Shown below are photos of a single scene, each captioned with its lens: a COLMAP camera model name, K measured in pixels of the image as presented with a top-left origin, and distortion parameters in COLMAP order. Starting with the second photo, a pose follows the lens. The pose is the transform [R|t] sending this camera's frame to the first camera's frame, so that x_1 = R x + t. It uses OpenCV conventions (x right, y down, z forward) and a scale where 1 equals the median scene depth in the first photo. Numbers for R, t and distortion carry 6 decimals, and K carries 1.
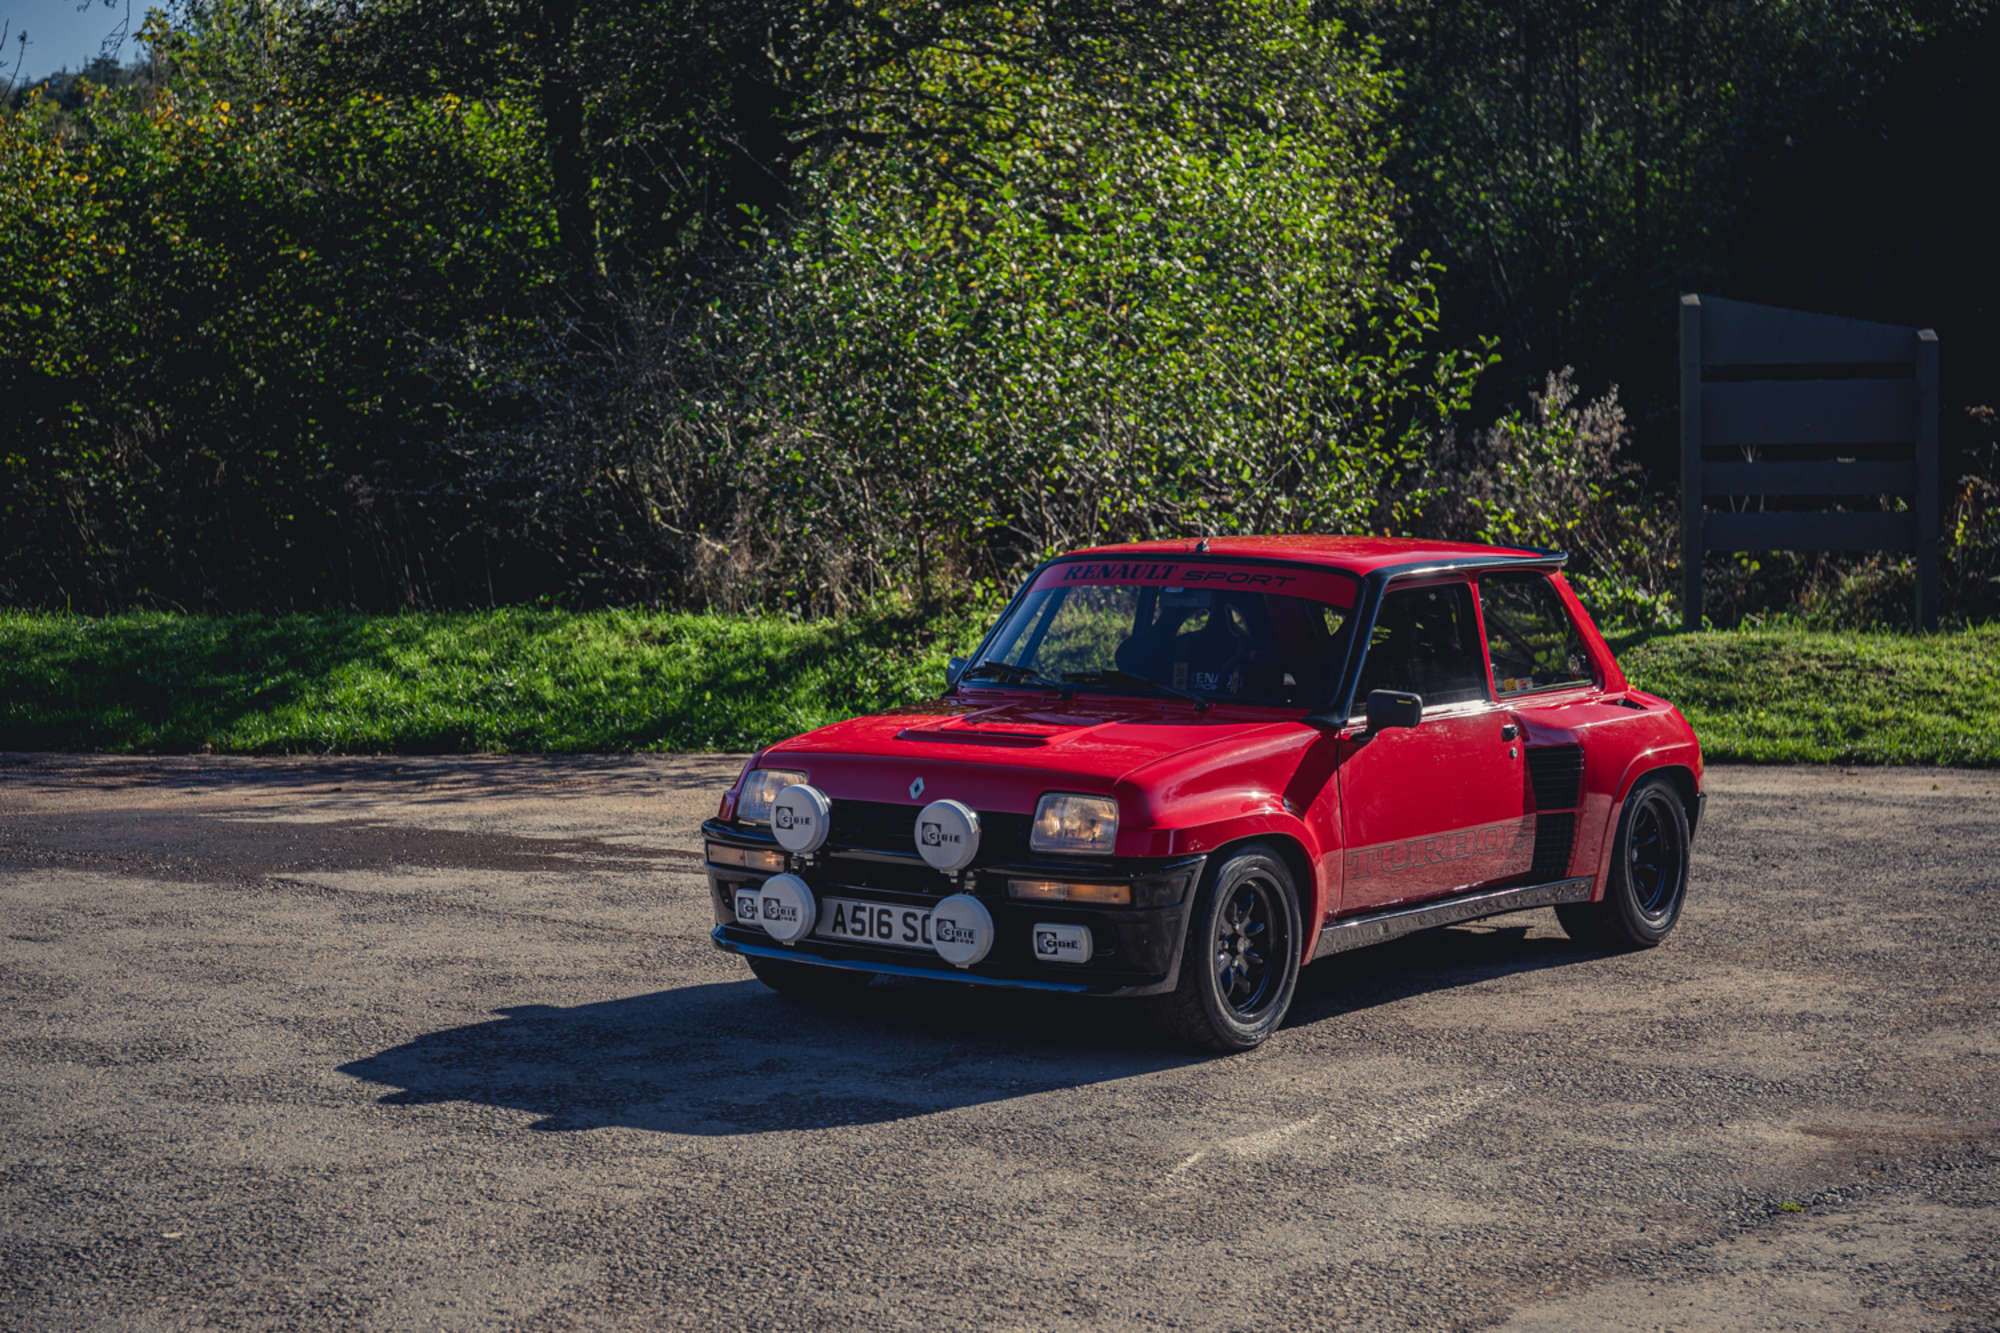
lens RADIAL K [[3570.5, 0, 1000.0], [0, 3570.5, 666.5], [0, 0, 1]] dist [-0.001549, 0.001727]
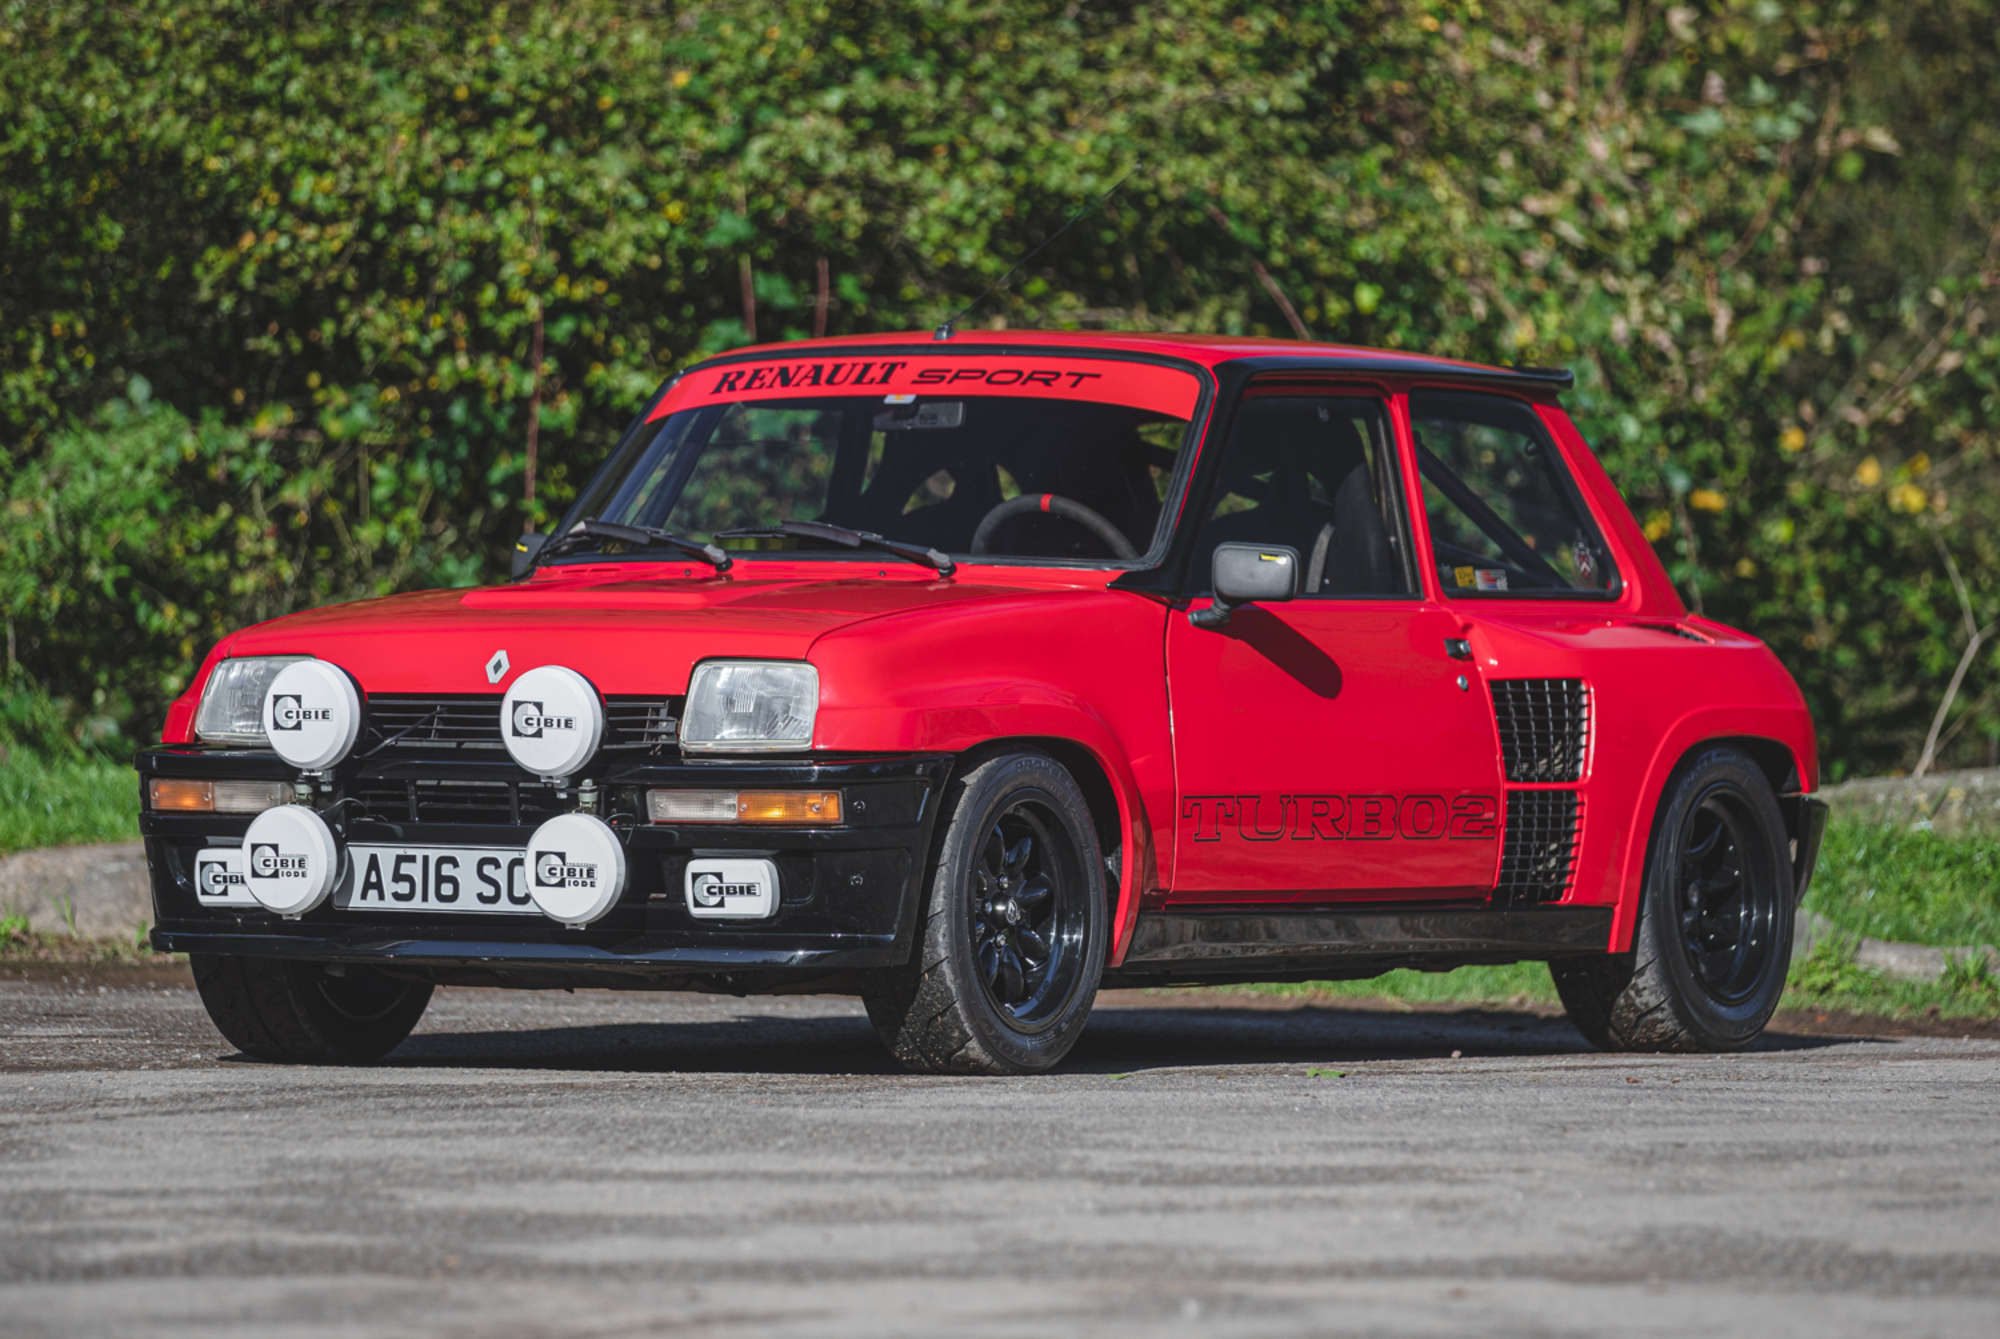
lens RADIAL K [[10452.5, 0, 1000.0], [0, 10452.5, 669.5], [0, 0, 1]] dist [0.893358, 3.269732]
pose [[0.997938, -0.006754, 0.063823, -0.053032], [0.010831, 0.997906, -0.063760, 0.154953], [-0.063259, 0.064320, 0.995922, -0.860944]]
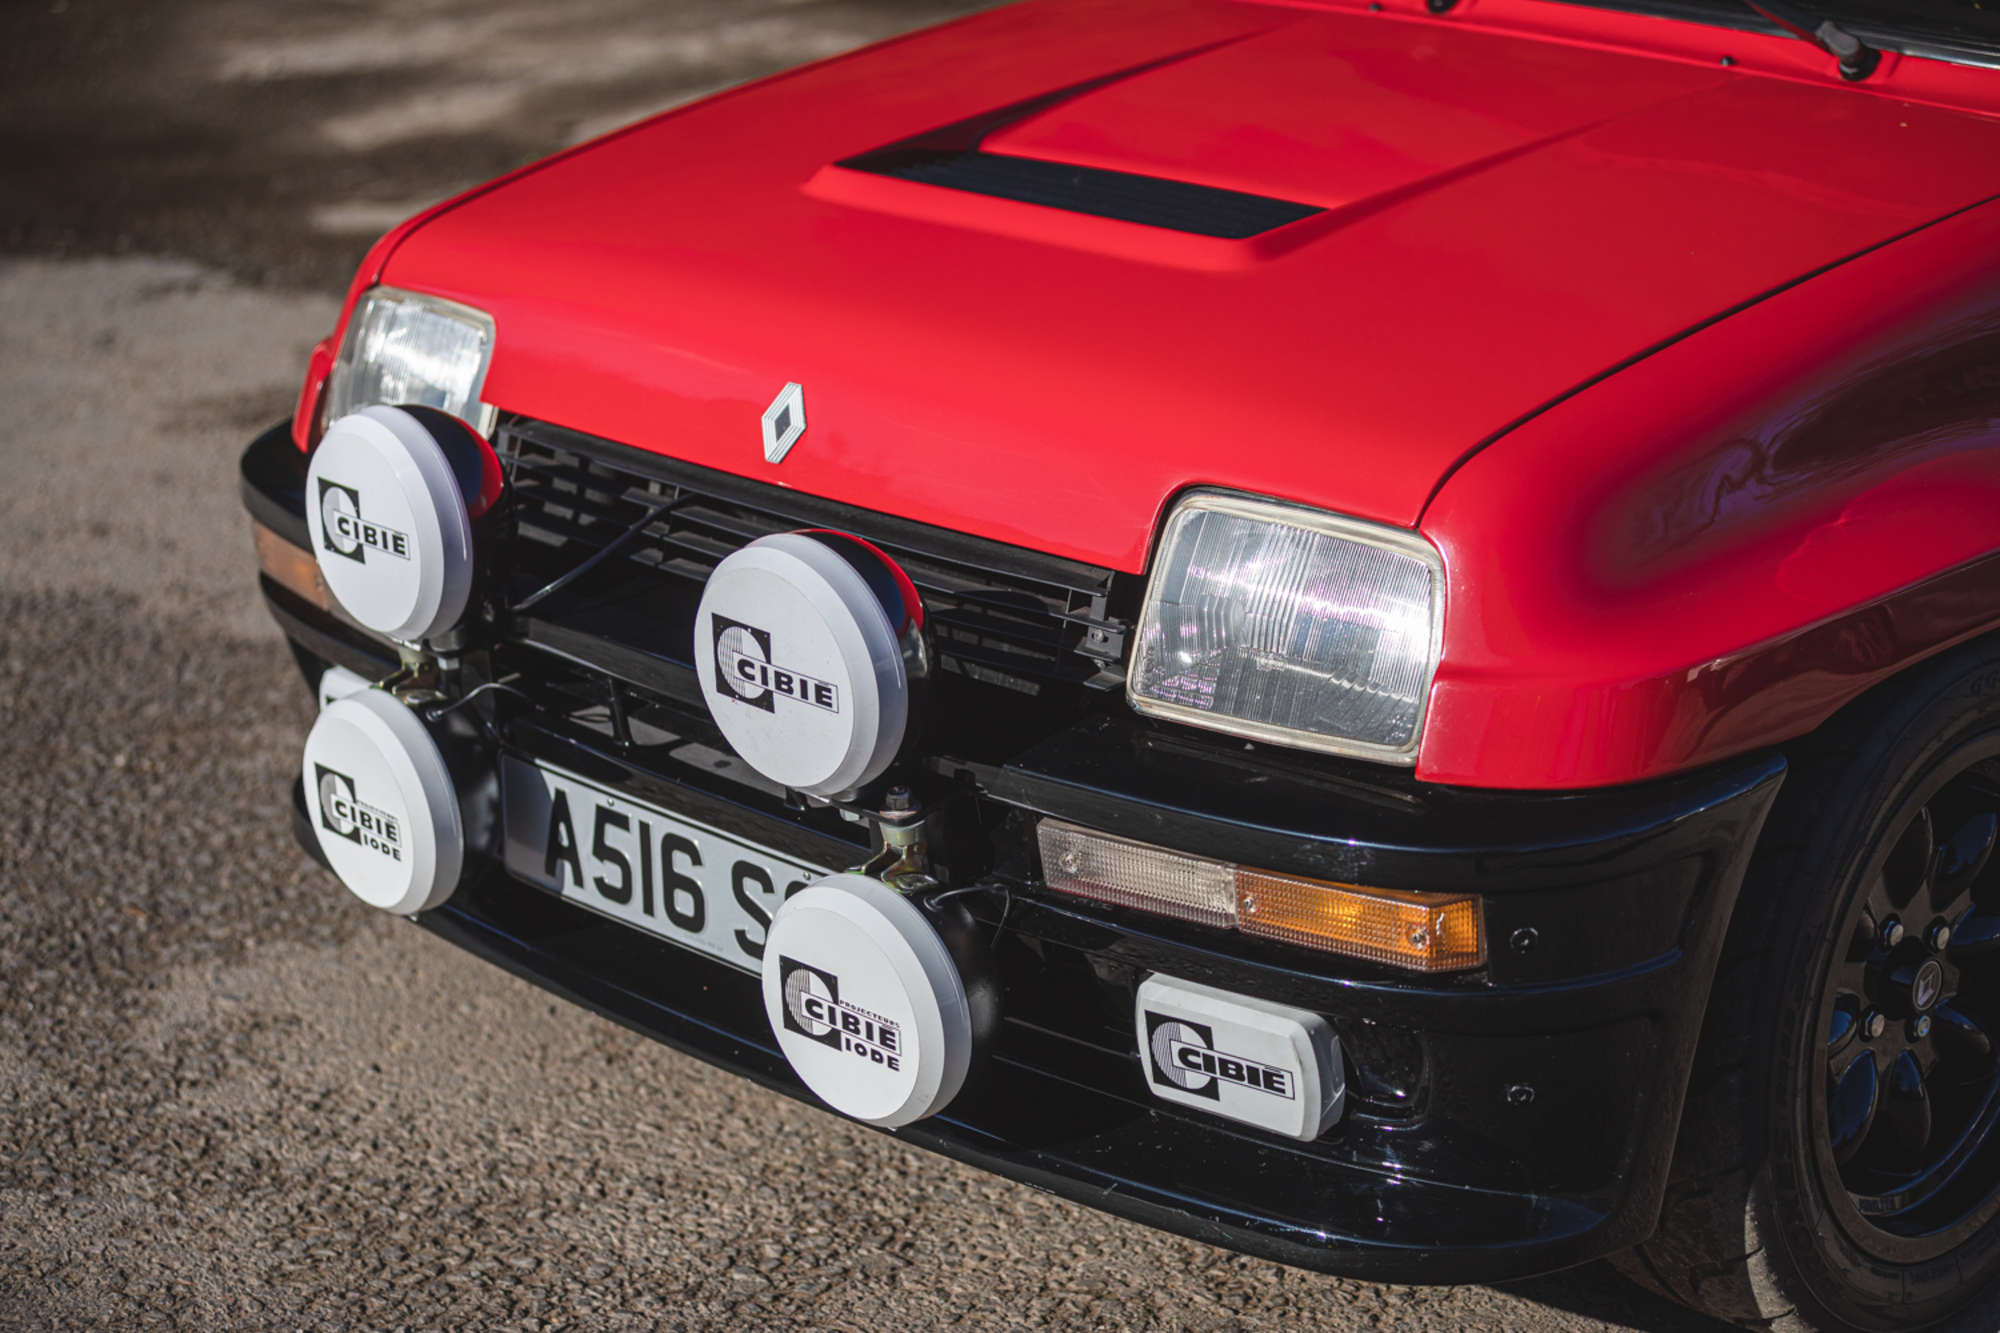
lens RADIAL K [[3714.5, 0, 998.9], [0, 3714.5, 712.8], [0, 0, 1]] dist [0.089982, 0.479945]
pose [[0.981579, 0.026864, -0.189157, 0.051104], [0.024480, 0.964219, 0.263975, -0.021885], [0.189480, -0.263743, 0.945800, 0.721066]]
